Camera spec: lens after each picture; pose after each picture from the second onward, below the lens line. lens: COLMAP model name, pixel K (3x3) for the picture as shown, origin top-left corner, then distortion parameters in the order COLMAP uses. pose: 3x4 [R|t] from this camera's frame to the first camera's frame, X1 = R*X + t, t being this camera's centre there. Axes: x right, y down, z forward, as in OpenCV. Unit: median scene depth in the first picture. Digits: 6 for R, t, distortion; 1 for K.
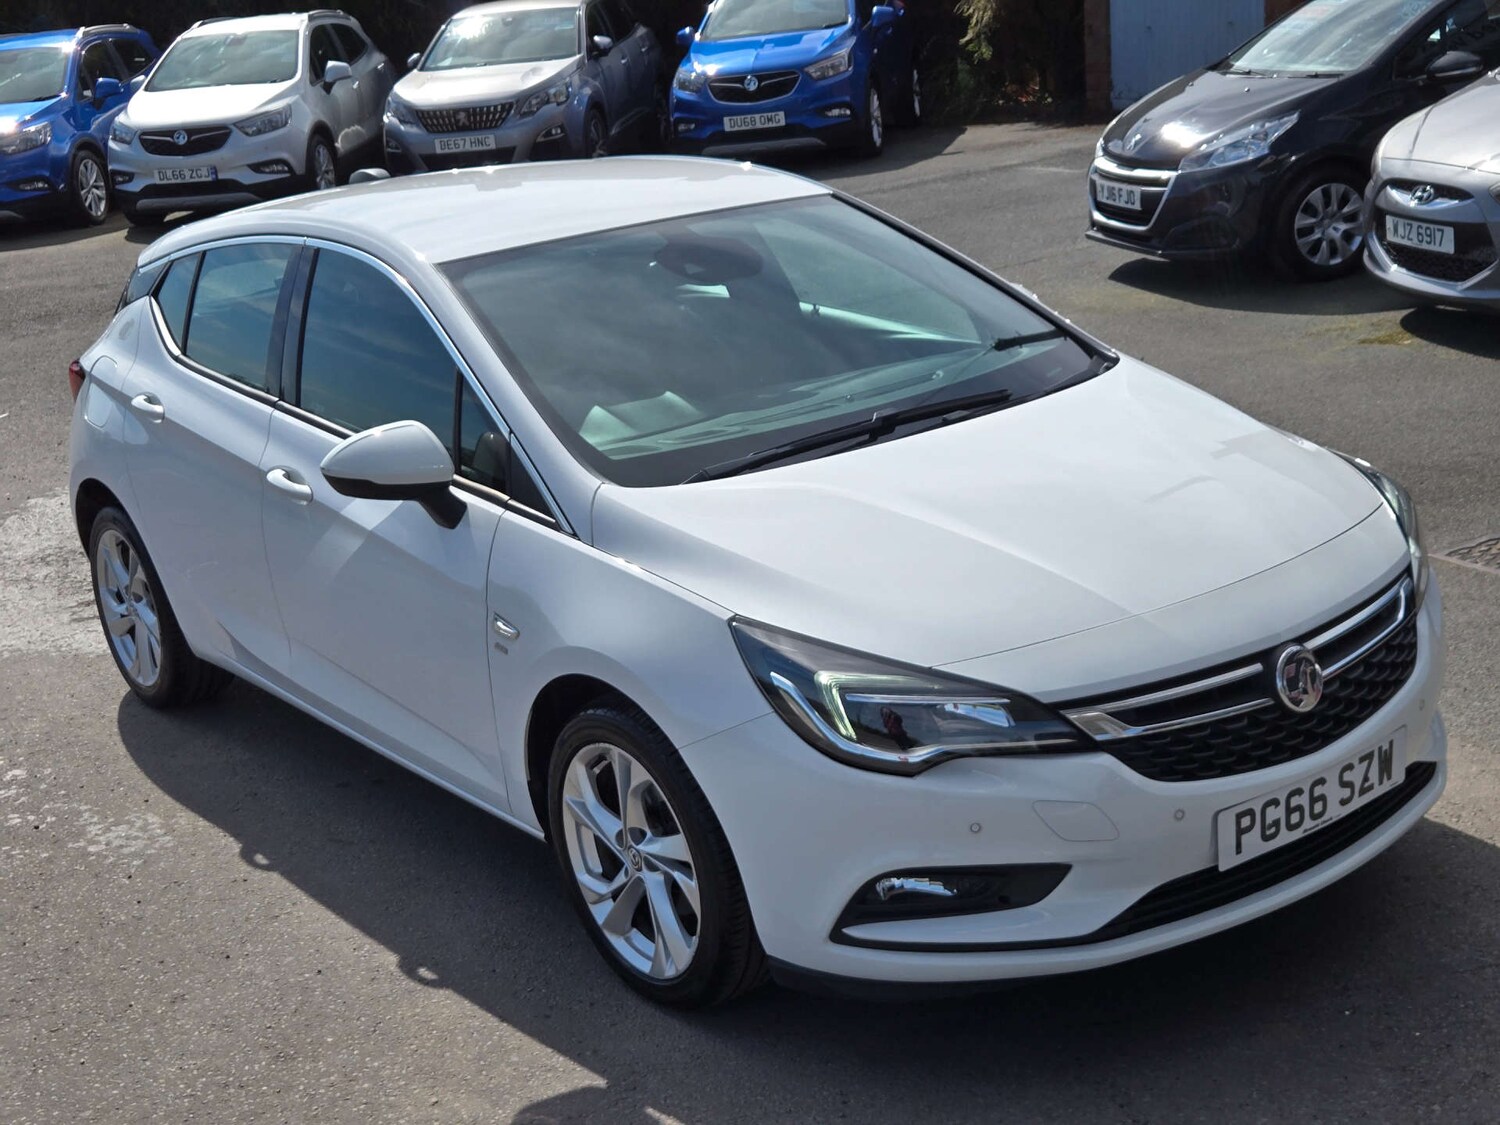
lens RADIAL K [[2025.5, 0, 824.5], [0, 2025.5, 602.2], [0, 0, 1]] dist [0.061977, 0.000000]
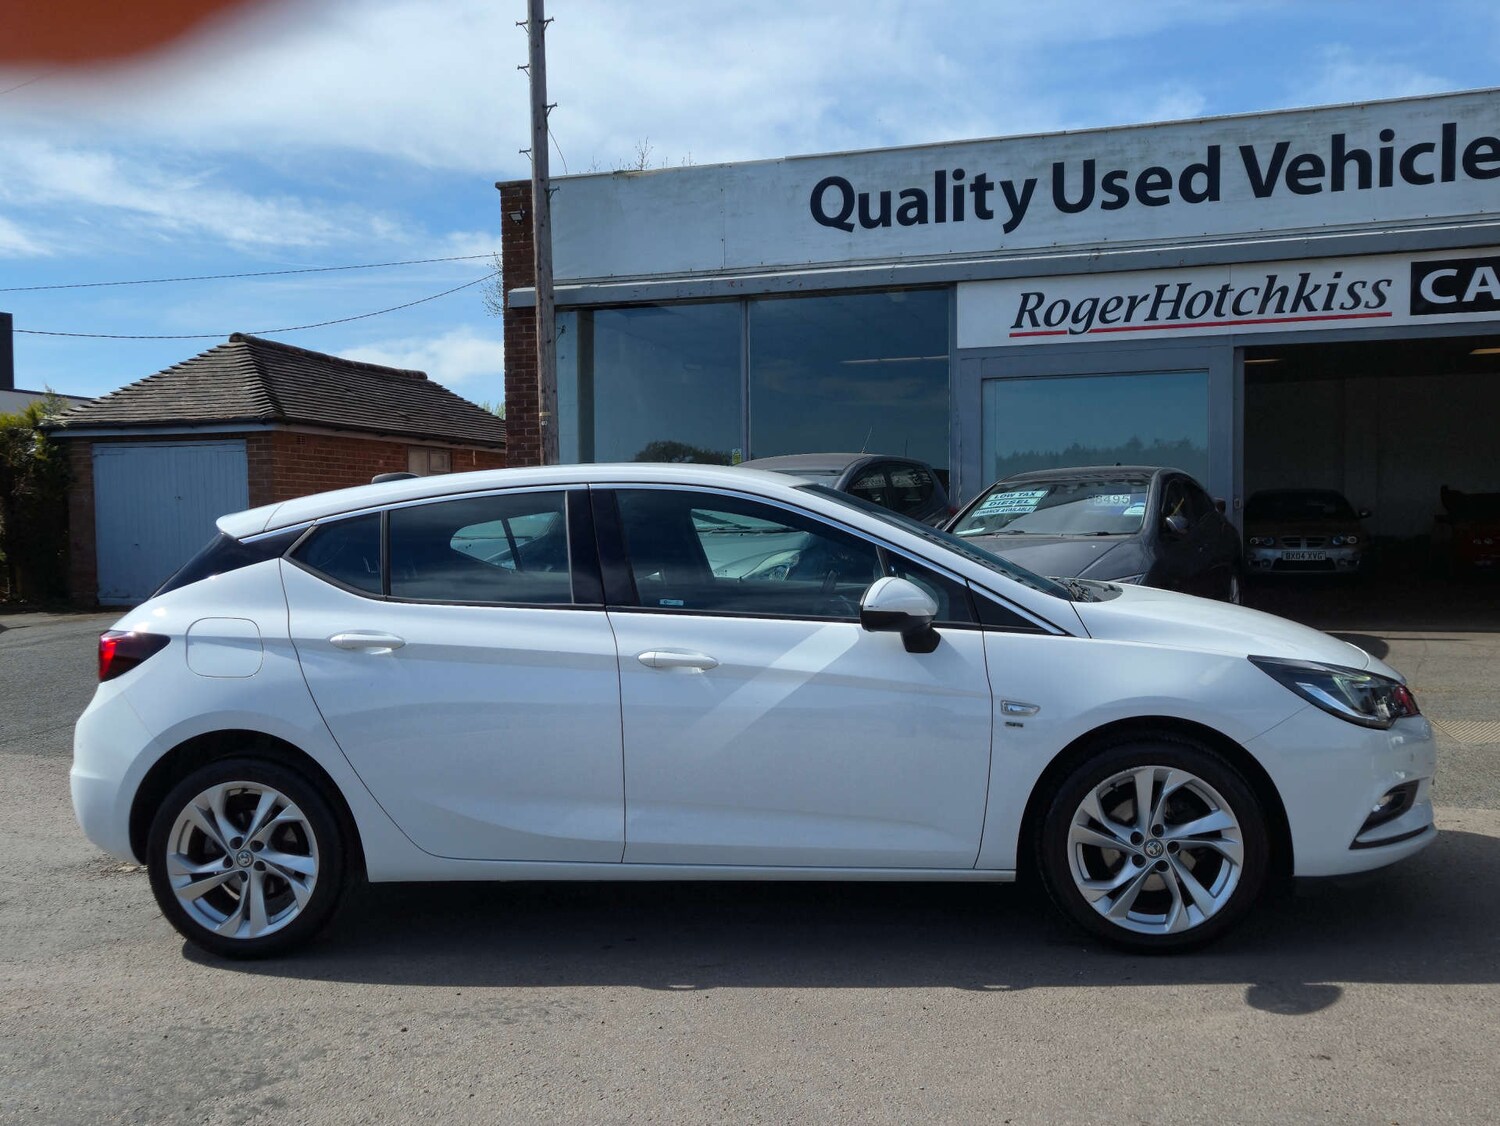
lens RADIAL K [[1403.9, 0, 810.5], [0, 1403.9, 568.9], [0, 0, 1]] dist [0.044847, 0.000000]
pose [[0.700468, 0.031686, 0.712980, -0.952311], [0.185072, 0.956775, -0.224345, 0.111363], [-0.689270, 0.289099, 0.664326, 0.426354]]
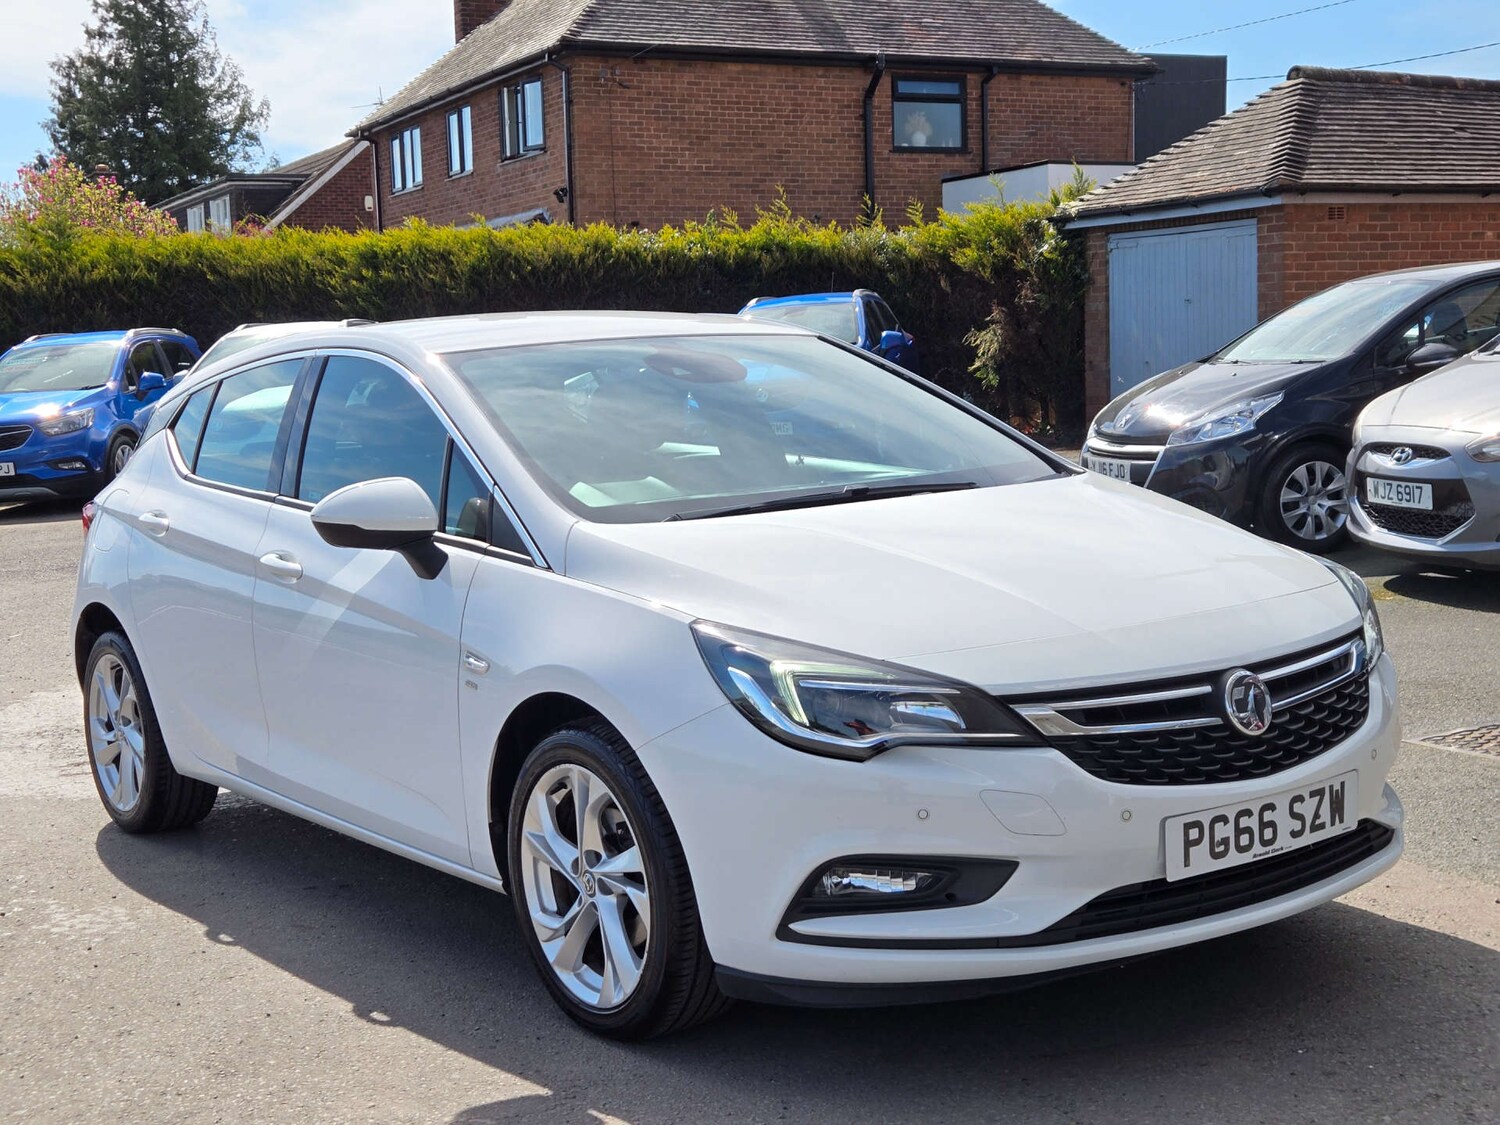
lens RADIAL K [[2025.5, 0, 789.8], [0, 2025.5, 593.1], [0, 0, 1]] dist [0.061977, 0.000000]
pose [[0.999148, 0.034261, -0.023028, 0.023167], [-0.037925, 0.982145, -0.184265, 0.160328], [0.016304, 0.184981, 0.982607, -0.011688]]
